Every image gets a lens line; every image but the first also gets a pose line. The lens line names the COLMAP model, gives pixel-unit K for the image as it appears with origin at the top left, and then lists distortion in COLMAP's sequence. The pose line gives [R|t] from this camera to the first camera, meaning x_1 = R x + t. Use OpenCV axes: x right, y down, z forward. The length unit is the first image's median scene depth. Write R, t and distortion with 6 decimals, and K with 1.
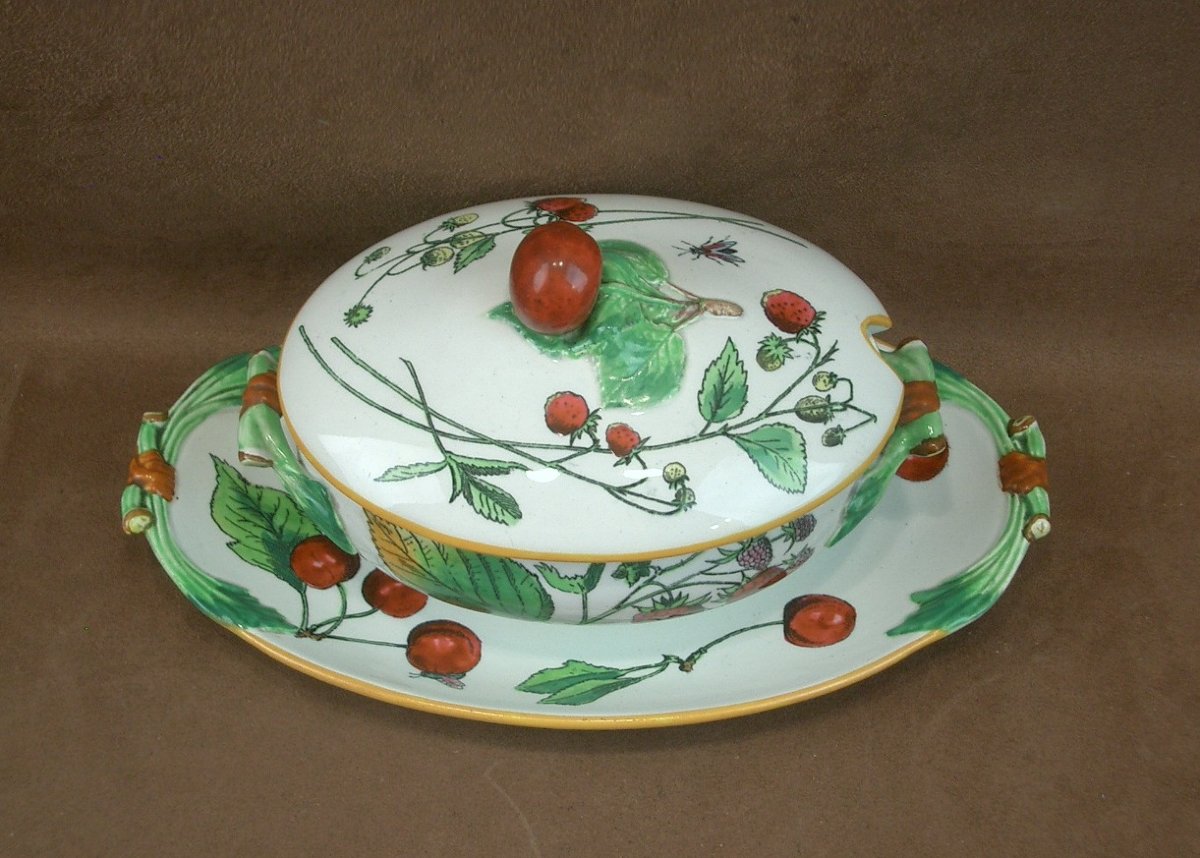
lens RADIAL K [[1800.6, 0, 603.8], [0, 1800.6, 389.8], [0, 0, 1]] dist [-0.116994, 0.000000]
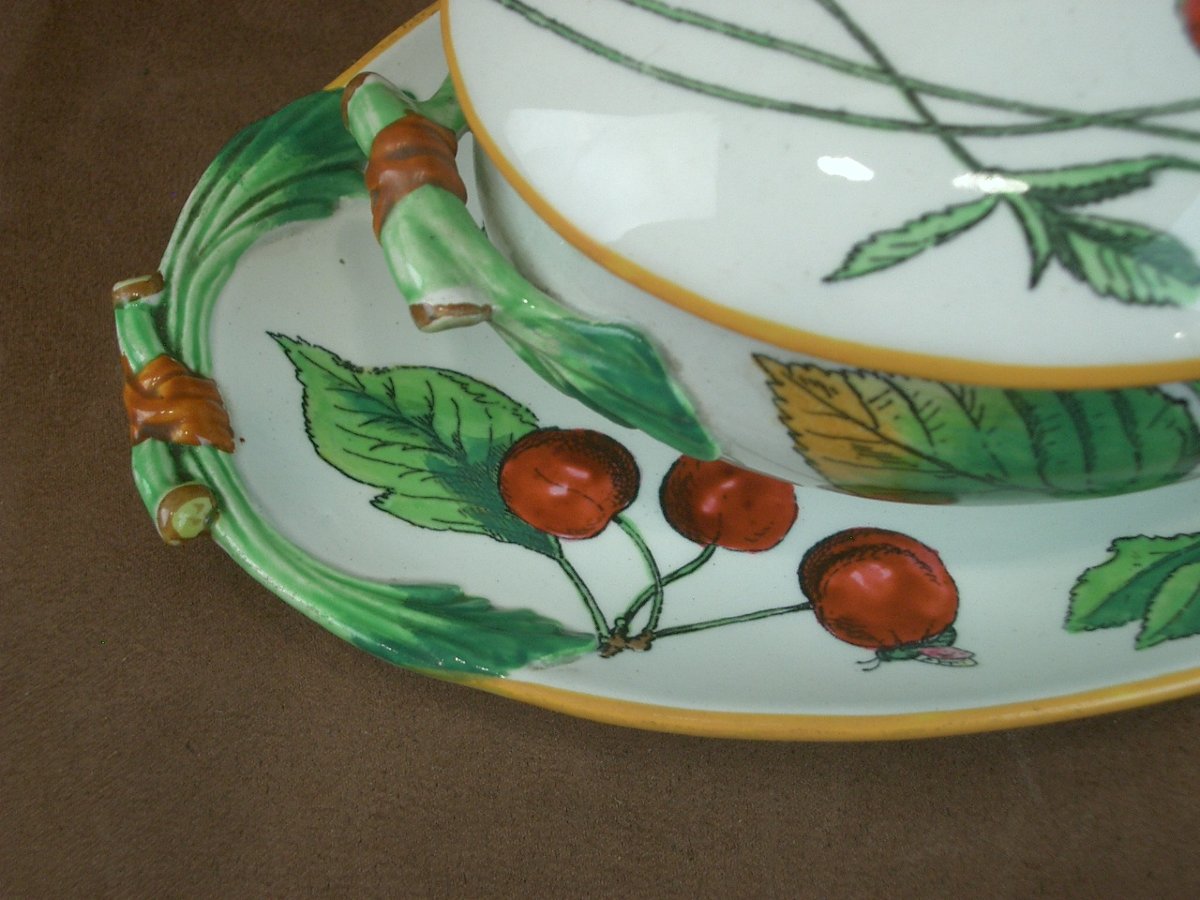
lens RADIAL K [[1742.4, 0, 608.0], [0, 1742.4, 440.9], [0, 0, 1]] dist [-0.122892, 0.000000]
pose [[0.956801, -0.264908, 0.119817, -0.215442], [0.241171, 0.953299, 0.181816, 0.000985], [-0.162386, -0.145065, 0.976006, 0.575262]]
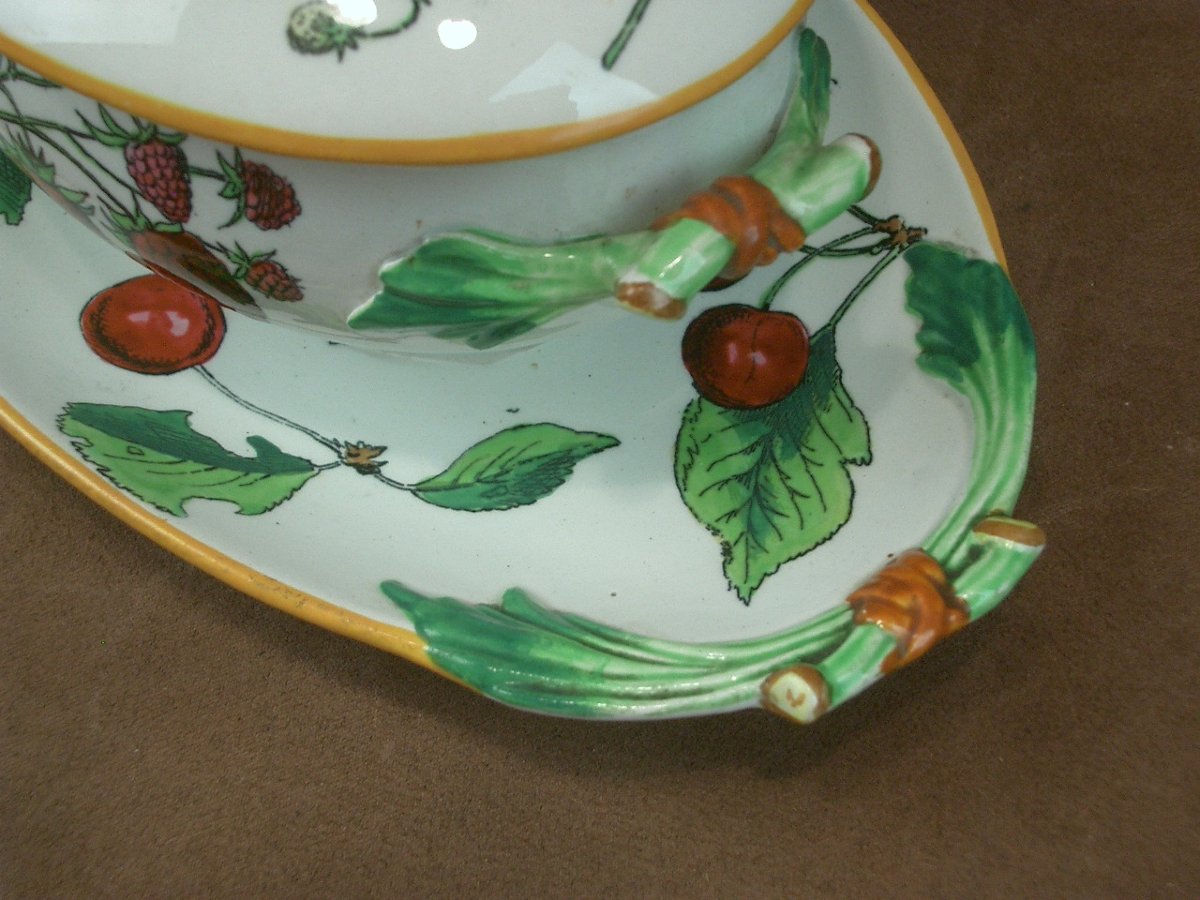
lens RADIAL K [[1742.4, 0, 626.6], [0, 1742.4, 441.5], [0, 0, 1]] dist [-0.122892, 0.000000]
pose [[-0.612605, -0.670151, 0.419063, -0.385471], [0.611010, -0.065202, 0.788933, -0.338242], [-0.501380, 0.739356, 0.449412, 0.878191]]
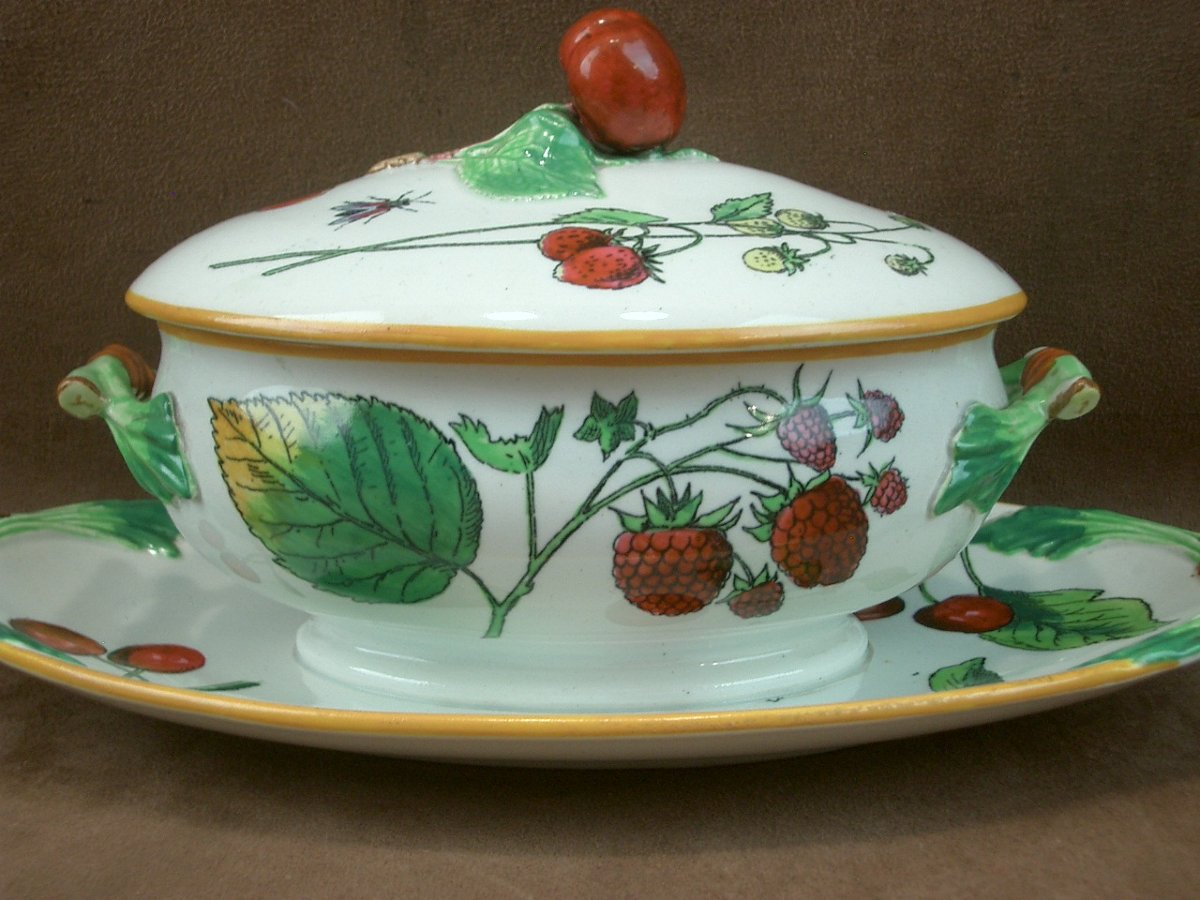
lens RADIAL K [[1742.4, 0, 598.4], [0, 1742.4, 443.1], [0, 0, 1]] dist [-0.122892, 0.000000]
pose [[-0.996461, -0.022351, 0.081031, -0.071863], [0.064492, 0.414982, 0.907541, -0.599808], [-0.053910, 0.909555, -0.412072, 1.321534]]
